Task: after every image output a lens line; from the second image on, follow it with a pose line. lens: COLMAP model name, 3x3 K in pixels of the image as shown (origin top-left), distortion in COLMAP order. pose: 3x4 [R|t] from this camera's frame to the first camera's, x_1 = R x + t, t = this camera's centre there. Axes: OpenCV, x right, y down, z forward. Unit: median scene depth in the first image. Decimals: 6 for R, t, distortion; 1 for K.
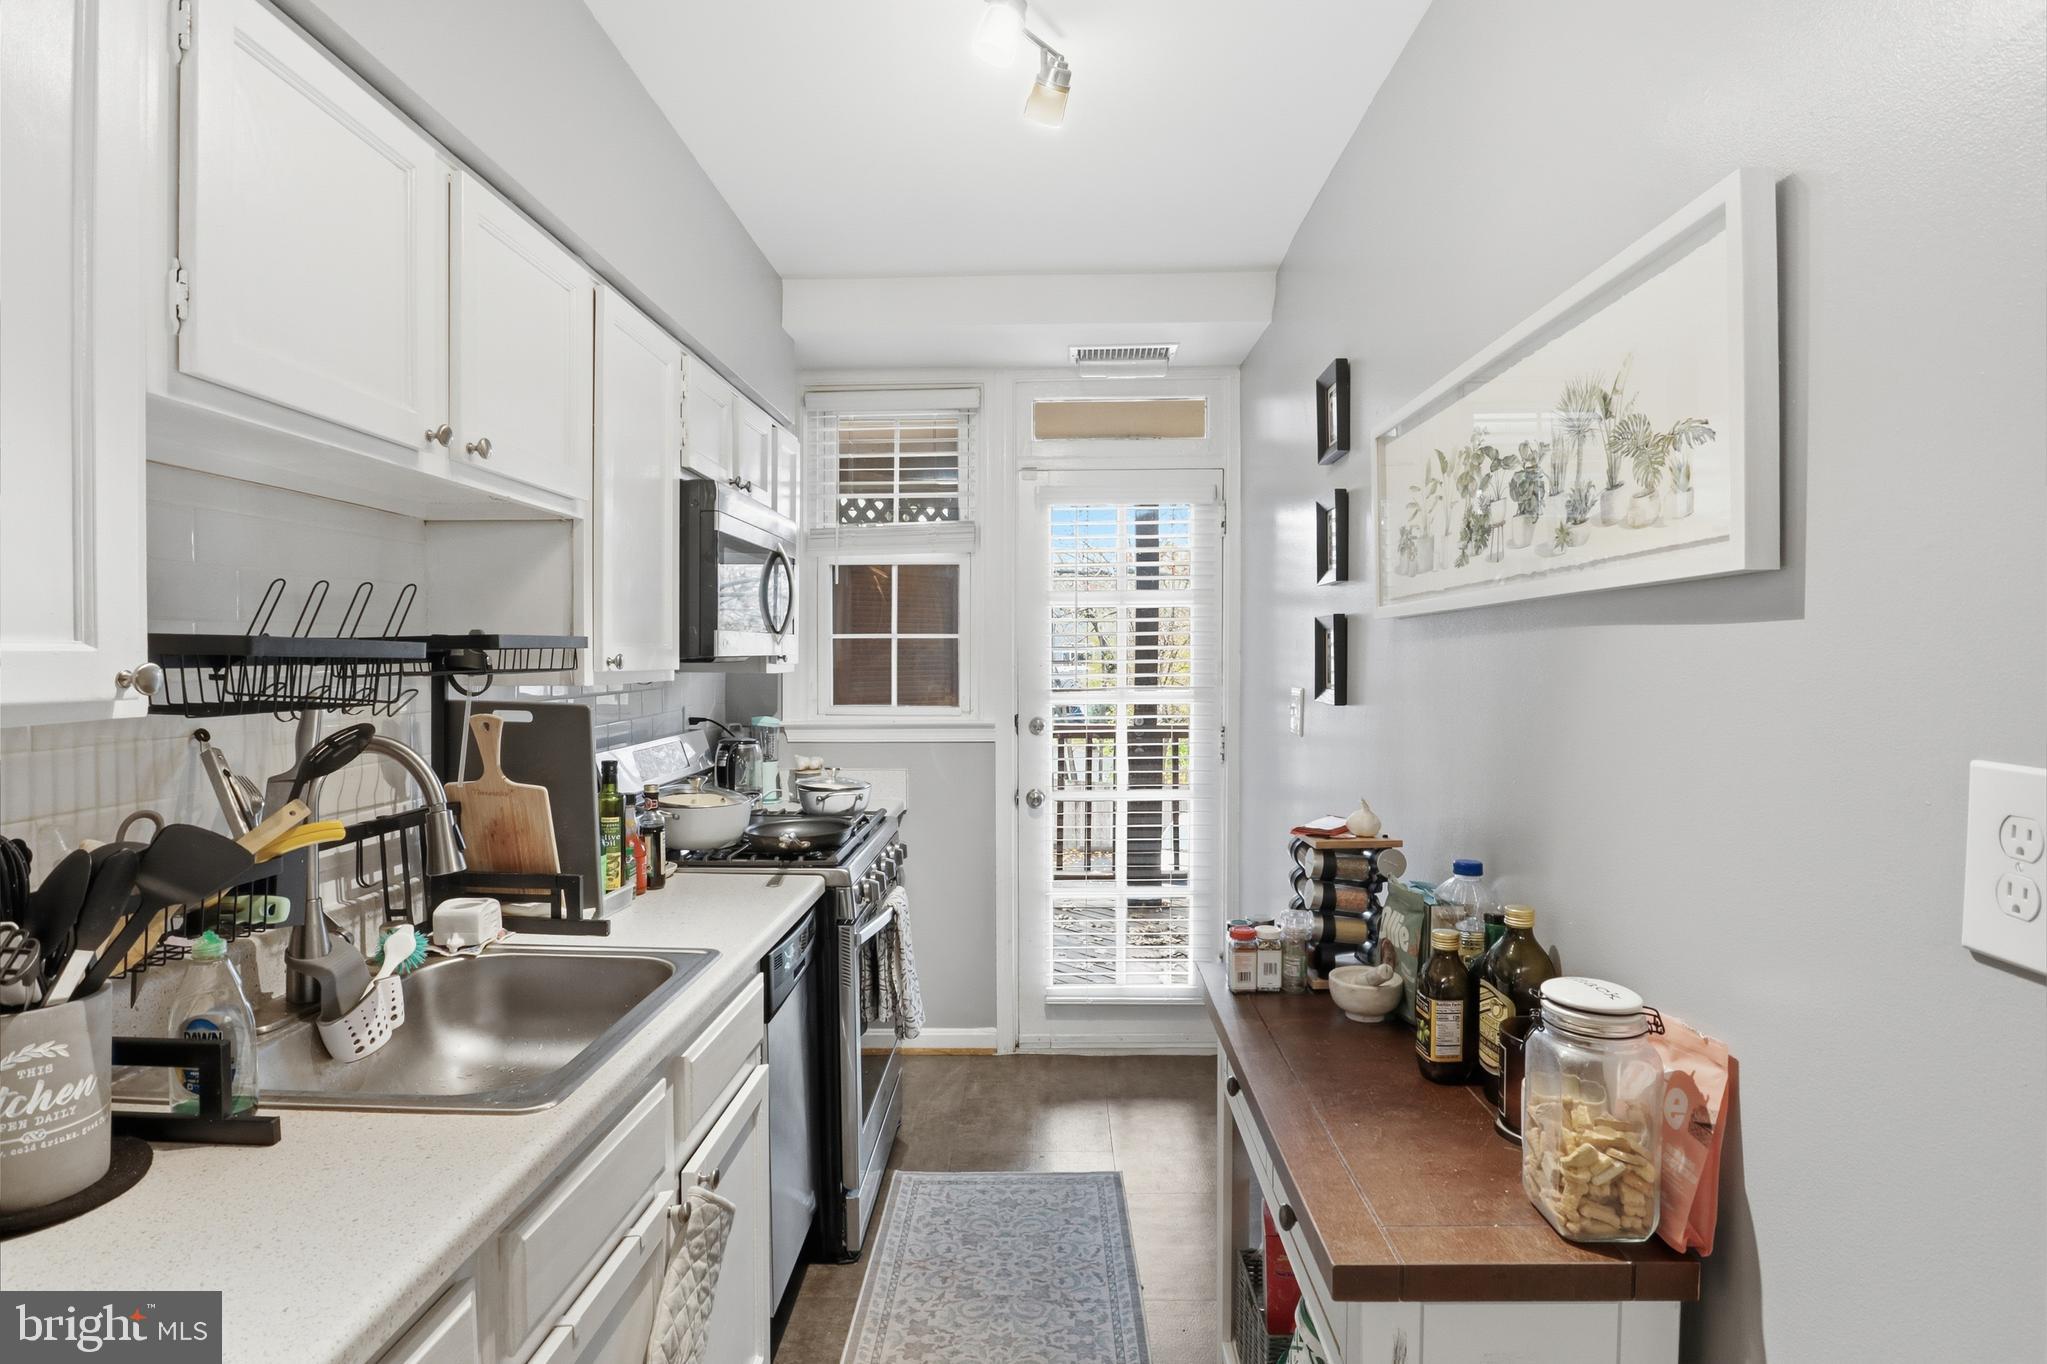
lens RADIAL K [[1050.9, 0, 1030.1], [0, 1050.9, 684.2], [0, 0, 1]] dist [-0.040783, 0.005684]
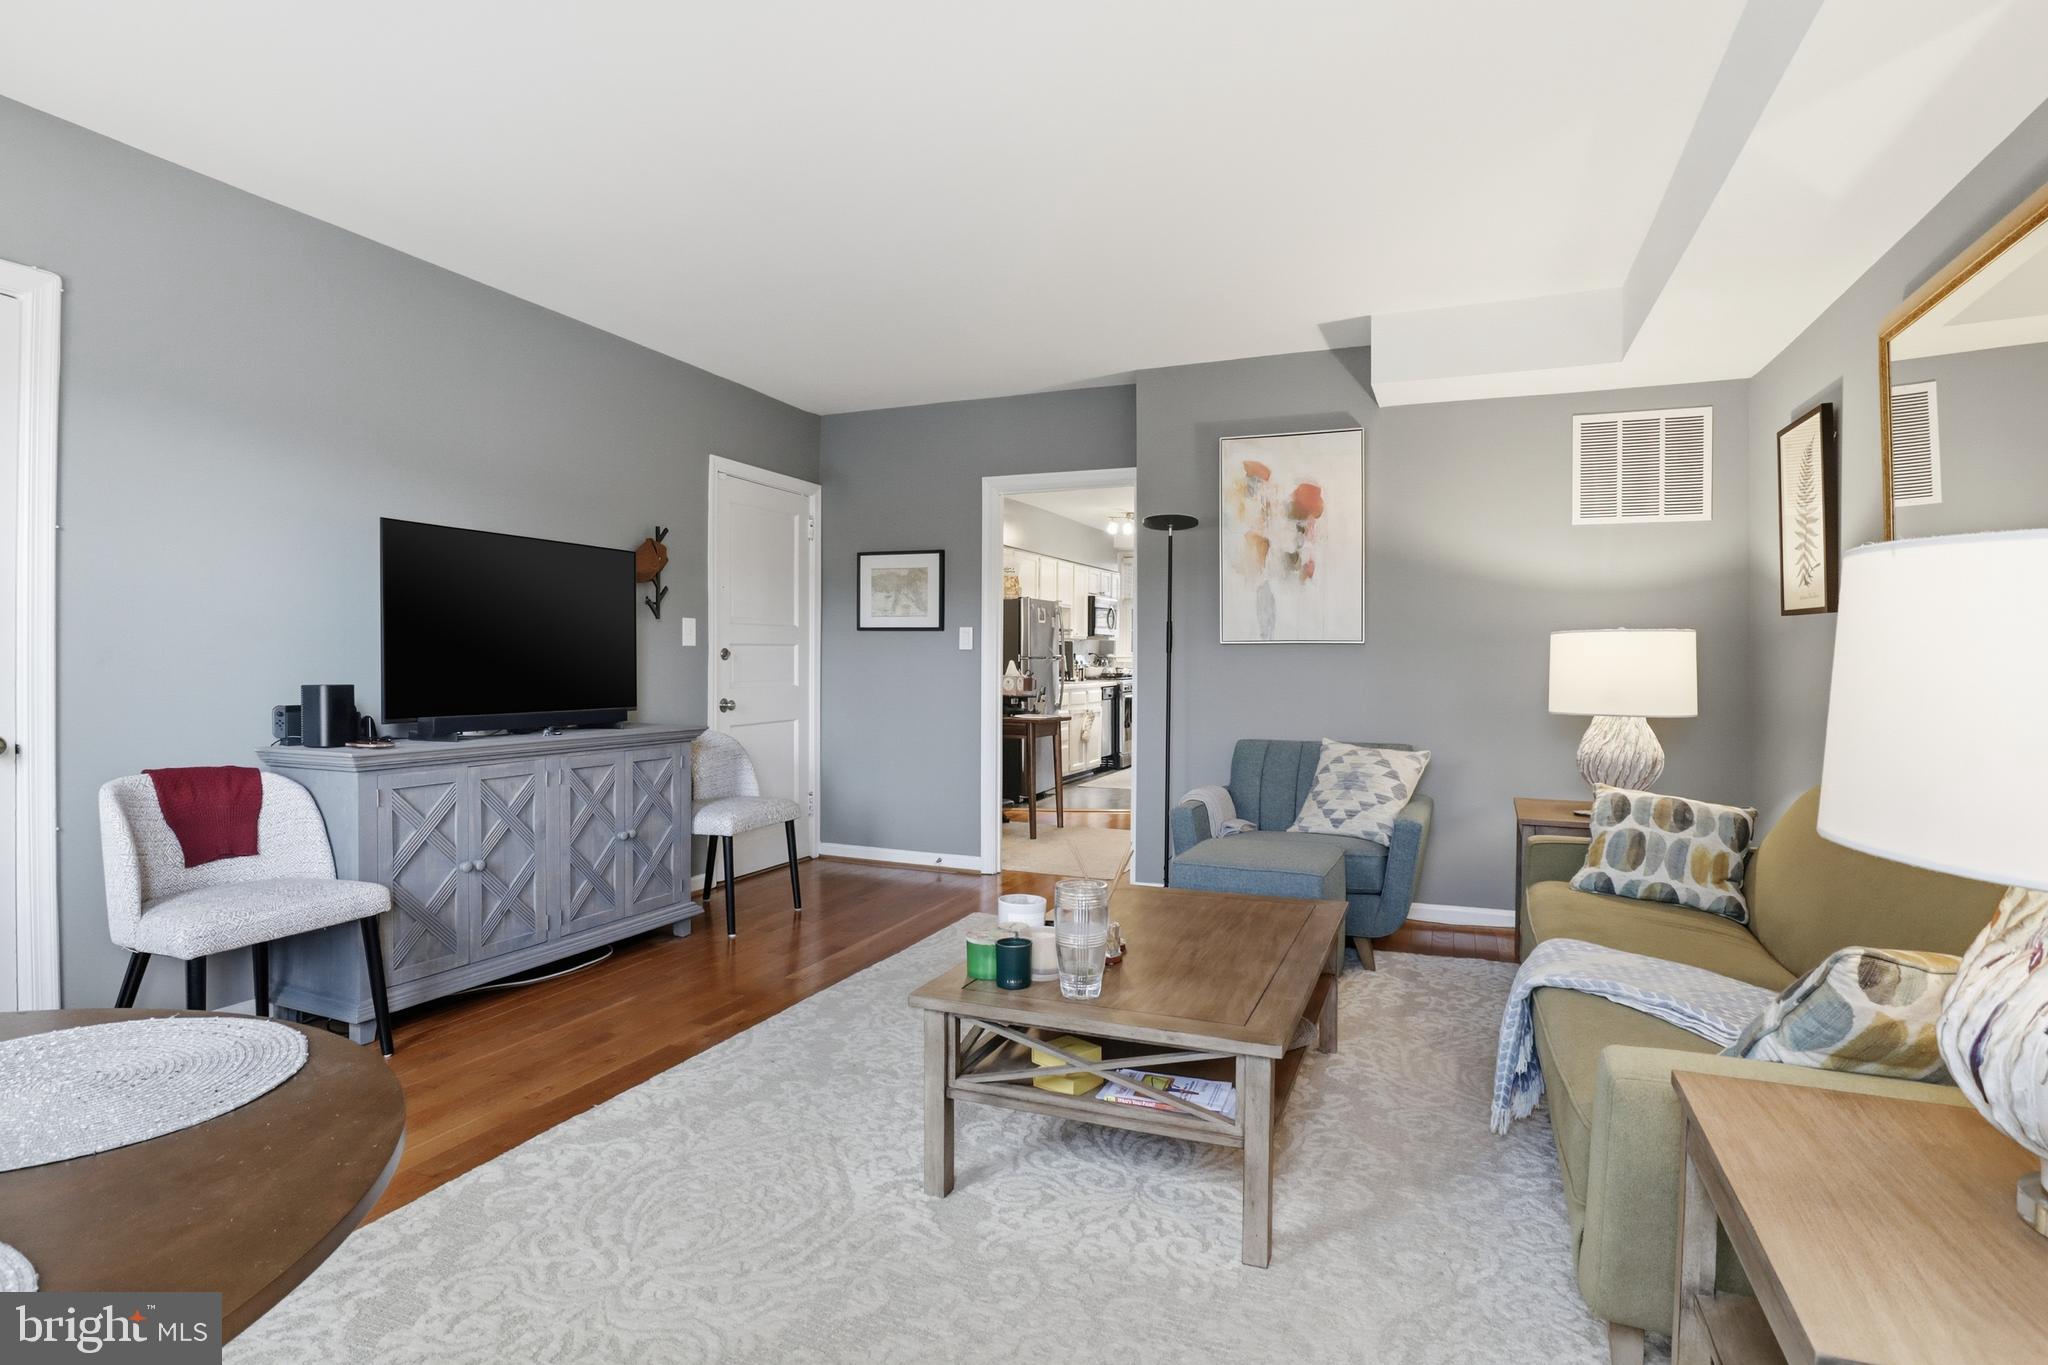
lens RADIAL K [[1051.4, 0, 1023.9], [0, 1051.4, 672.1], [0, 0, 1]] dist [-0.040783, 0.005684]
pose [[0.931860, 0.012143, -0.362614, 1.129560], [-0.015180, 0.999869, -0.005528, 0.178403], [0.362499, 0.010656, 0.931923, -3.556666]]
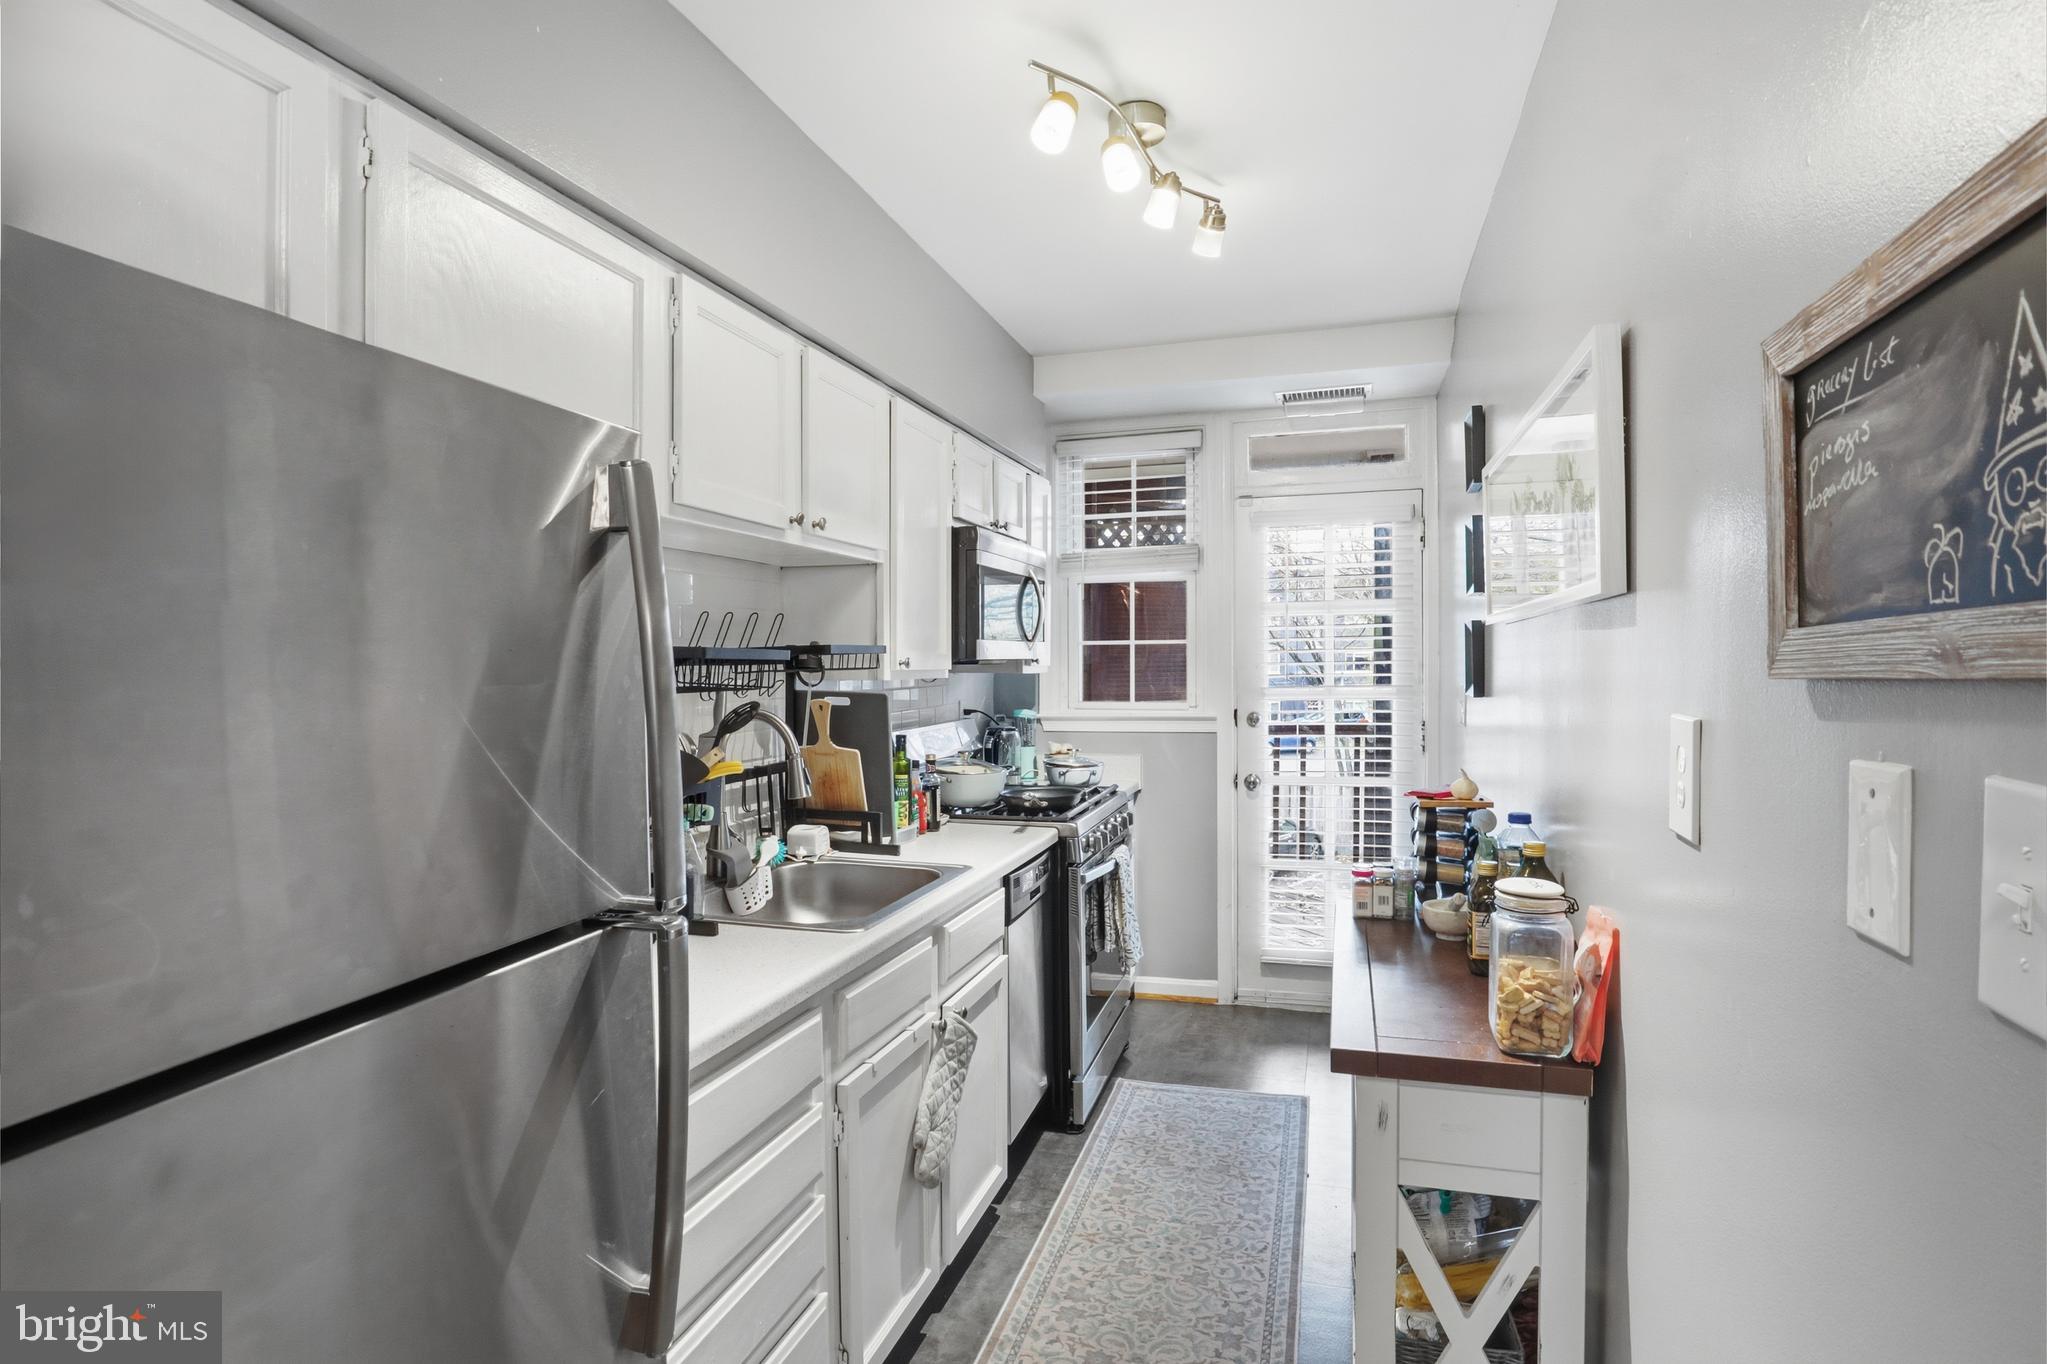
lens RADIAL K [[1050.9, 0, 1031.9], [0, 1050.9, 676.1], [0, 0, 1]] dist [-0.040783, 0.005684]
pose [[0.964759, -0.002278, -0.263124, 0.118224], [-0.001026, 0.999922, -0.012418, 0.011385], [0.263132, 0.012251, 0.964682, -0.270211]]
